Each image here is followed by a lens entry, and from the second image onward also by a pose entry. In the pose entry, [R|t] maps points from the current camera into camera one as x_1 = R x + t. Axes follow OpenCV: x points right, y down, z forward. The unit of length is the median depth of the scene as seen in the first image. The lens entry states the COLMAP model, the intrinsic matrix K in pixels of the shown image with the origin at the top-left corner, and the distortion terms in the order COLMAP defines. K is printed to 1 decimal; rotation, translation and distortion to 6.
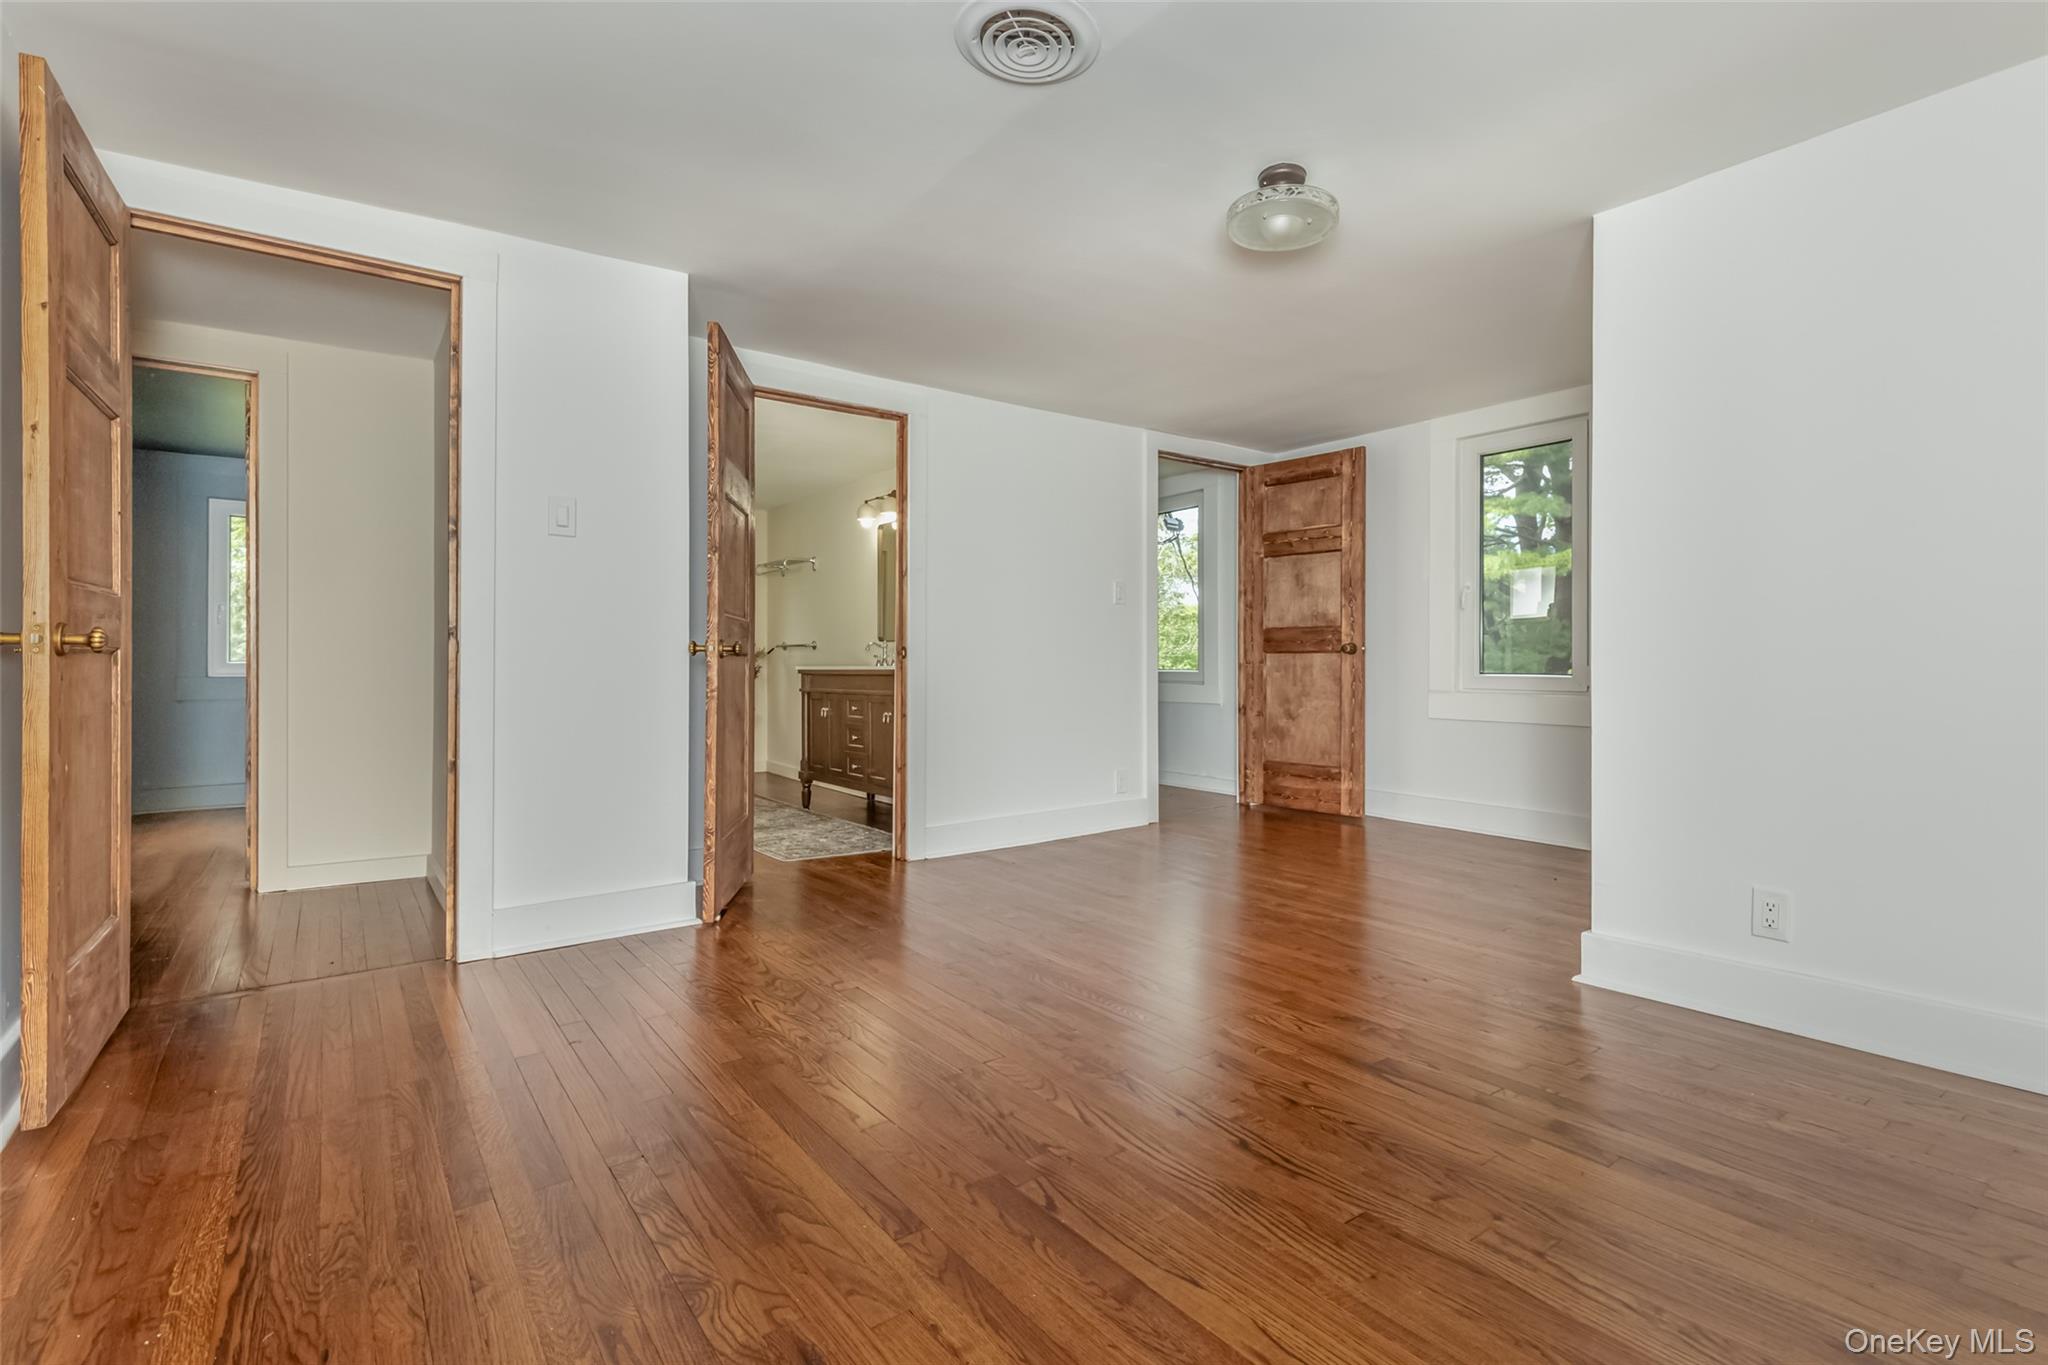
lens RADIAL K [[982.9, 0, 1021.5], [0, 982.9, 689.7], [0, 0, 1]] dist [0.002475, -0.000256]
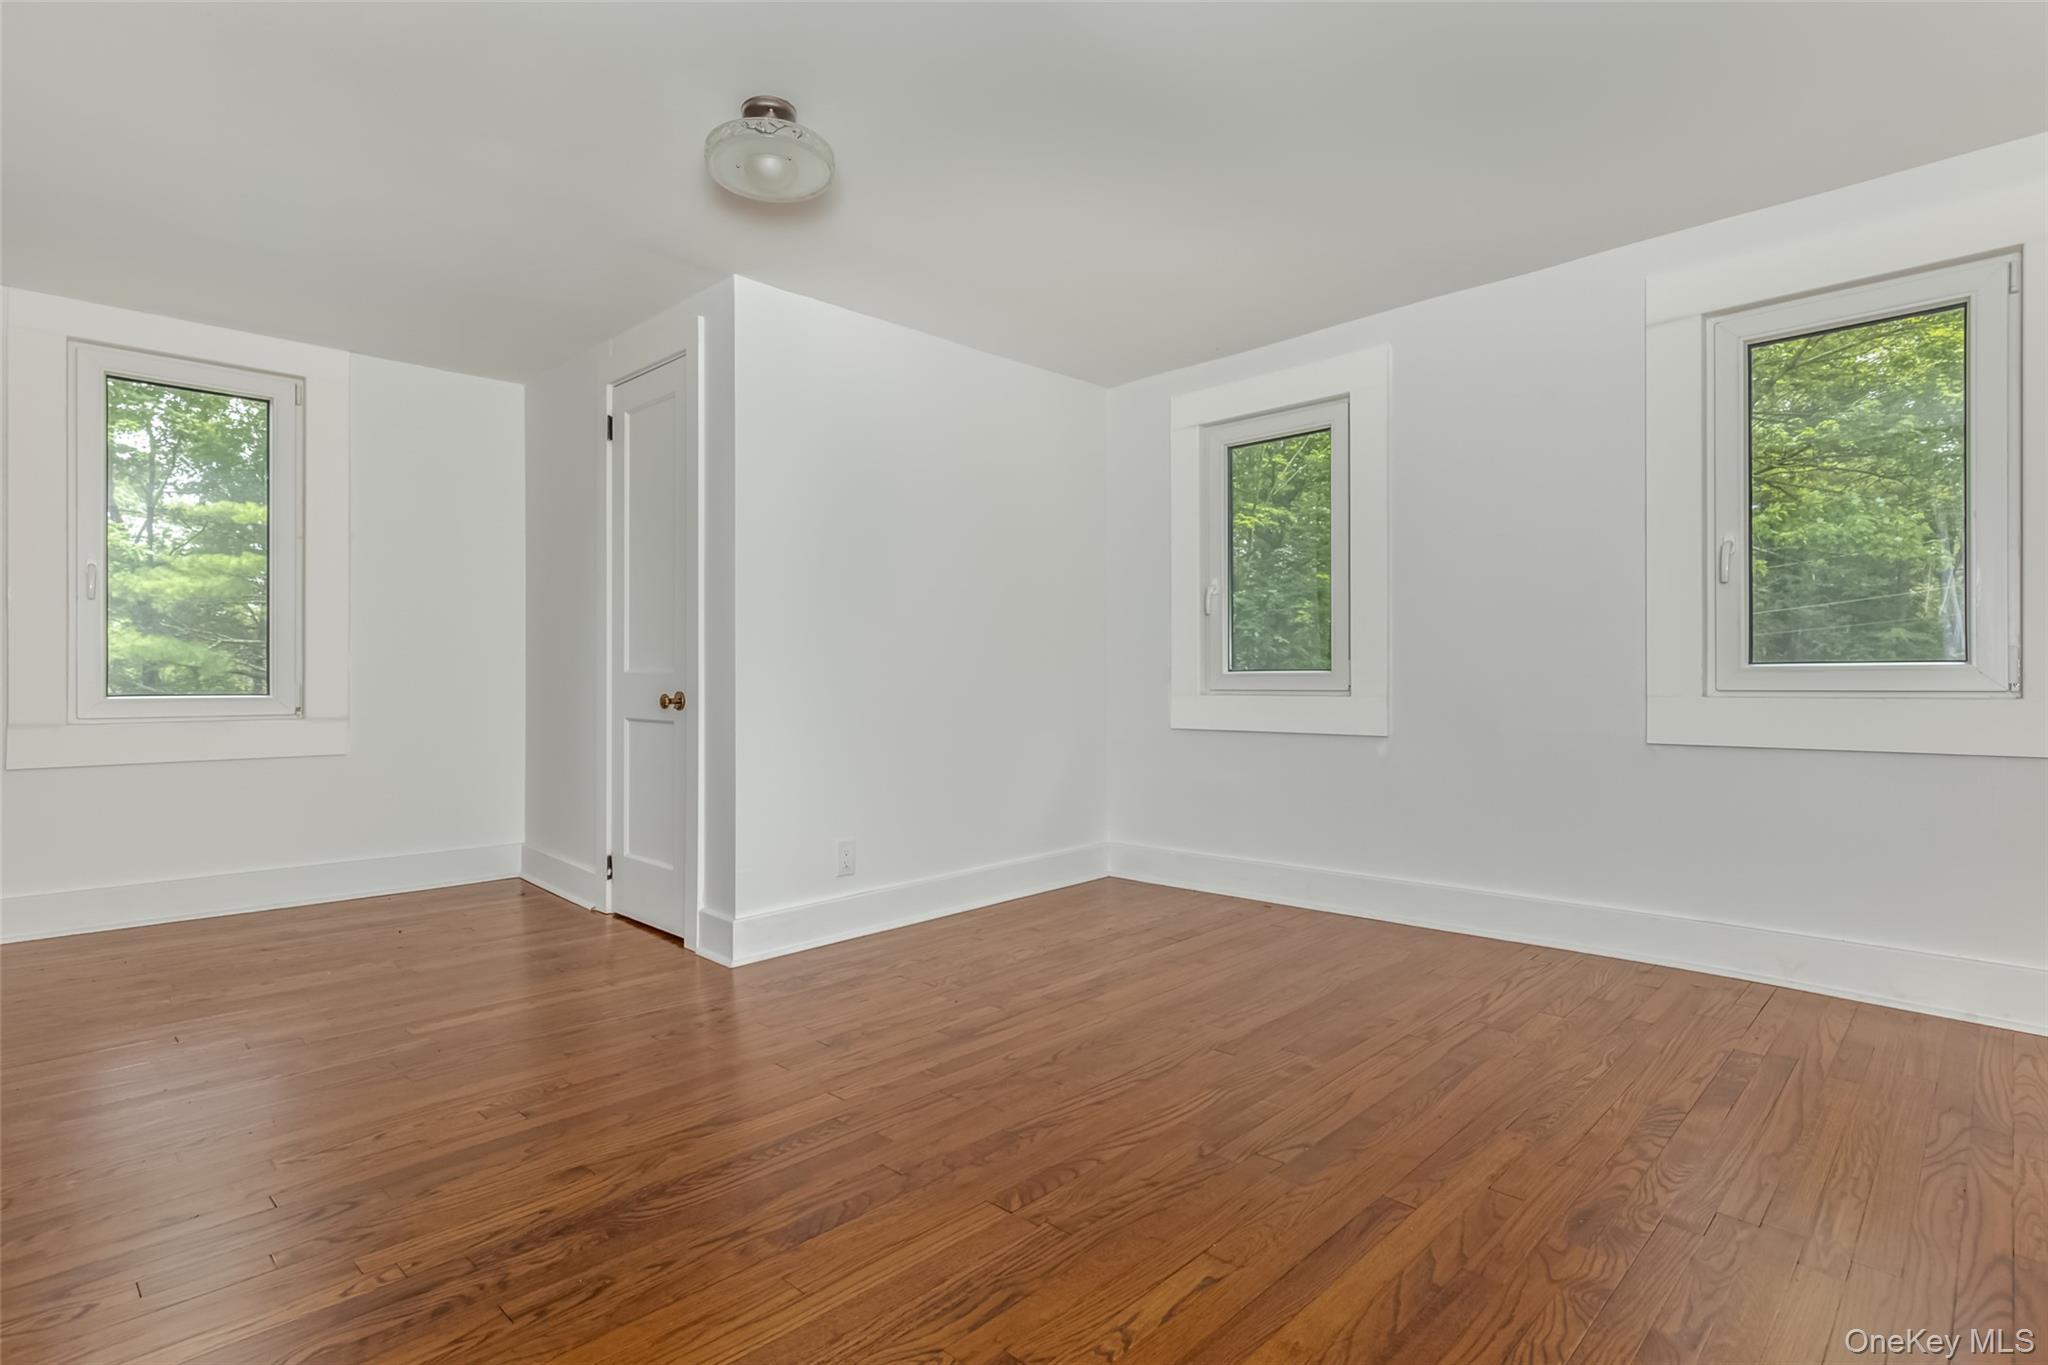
lens RADIAL K [[982.9, 0, 1021.5], [0, 982.9, 689.7], [0, 0, 1]] dist [0.002475, -0.000256]
pose [[-0.155919, -0.011043, 0.987708, -1.020562], [0.030719, 0.999400, 0.016023, -0.052809], [-0.987292, 0.032839, -0.155486, 1.409904]]
